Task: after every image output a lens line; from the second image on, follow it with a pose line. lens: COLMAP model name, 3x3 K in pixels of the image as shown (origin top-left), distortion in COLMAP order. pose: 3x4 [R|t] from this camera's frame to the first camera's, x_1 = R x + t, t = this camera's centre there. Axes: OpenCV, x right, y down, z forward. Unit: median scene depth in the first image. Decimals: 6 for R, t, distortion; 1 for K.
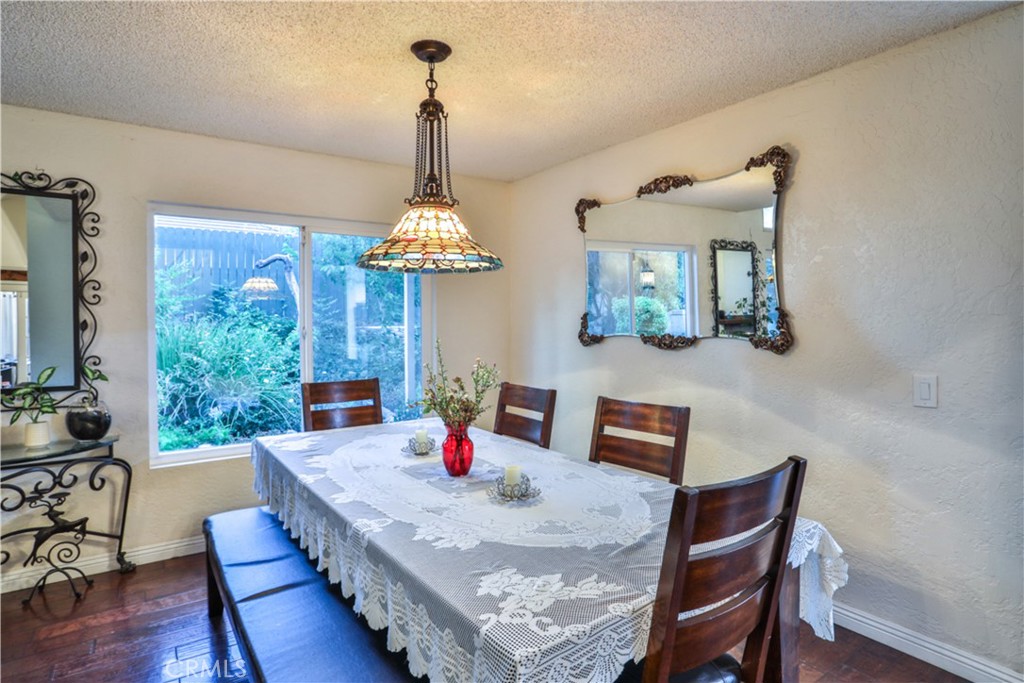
lens RADIAL K [[553.7, 0, 517.9], [0, 553.7, 333.8], [0, 0, 1]] dist [-0.075781, 0.037356]
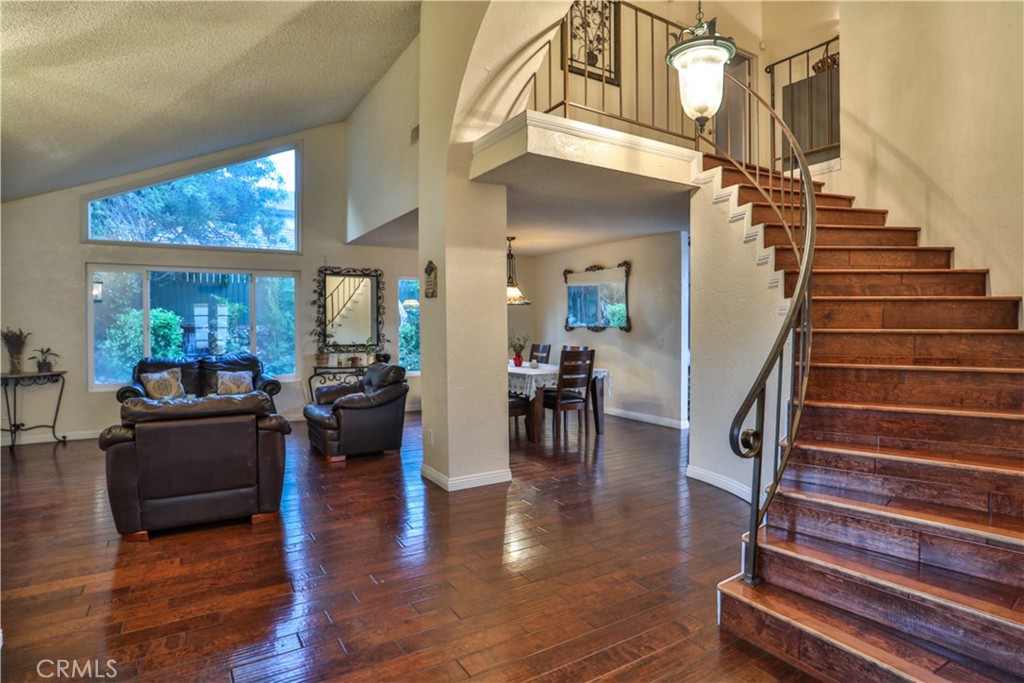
lens RADIAL K [[553.7, 0, 517.9], [0, 553.7, 333.8], [0, 0, 1]] dist [-0.075781, 0.037356]
pose [[0.998271, 0.000734, -0.058779, 0.065225], [-0.000747, 1.000000, -0.000198, 0.043218], [0.058779, 0.000241, 0.998271, -1.803550]]
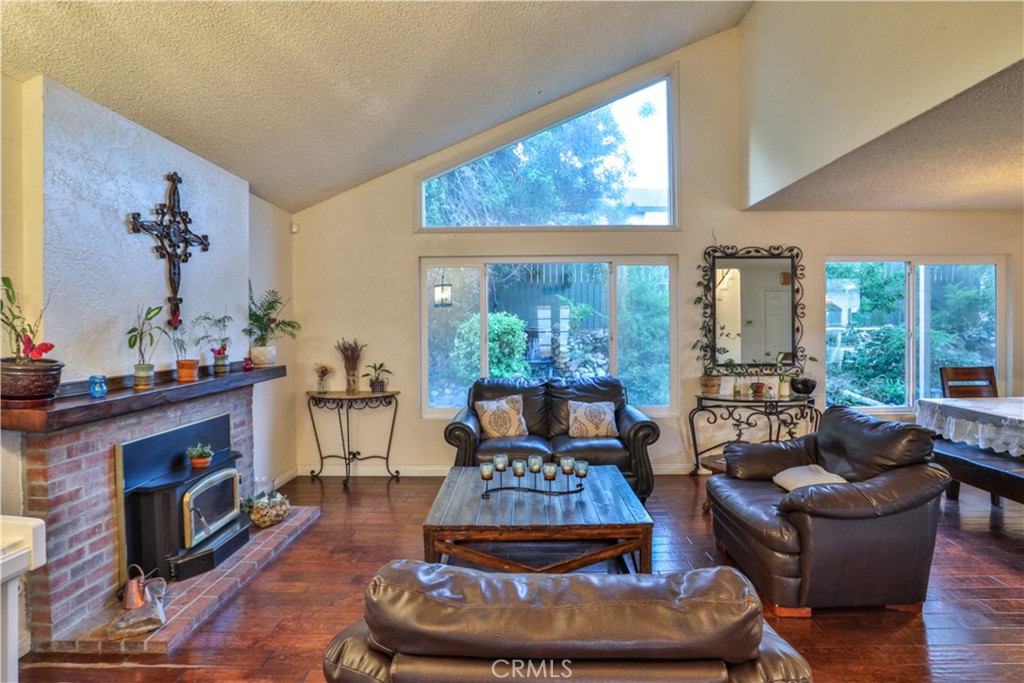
lens RADIAL K [[553.7, 0, 517.9], [0, 553.7, 333.8], [0, 0, 1]] dist [-0.075781, 0.037356]
pose [[0.807108, 0.005090, -0.590382, -0.498863], [-0.005262, 0.999985, 0.001427, 0.000504], [0.590380, 0.001955, 0.807123, -0.990859]]
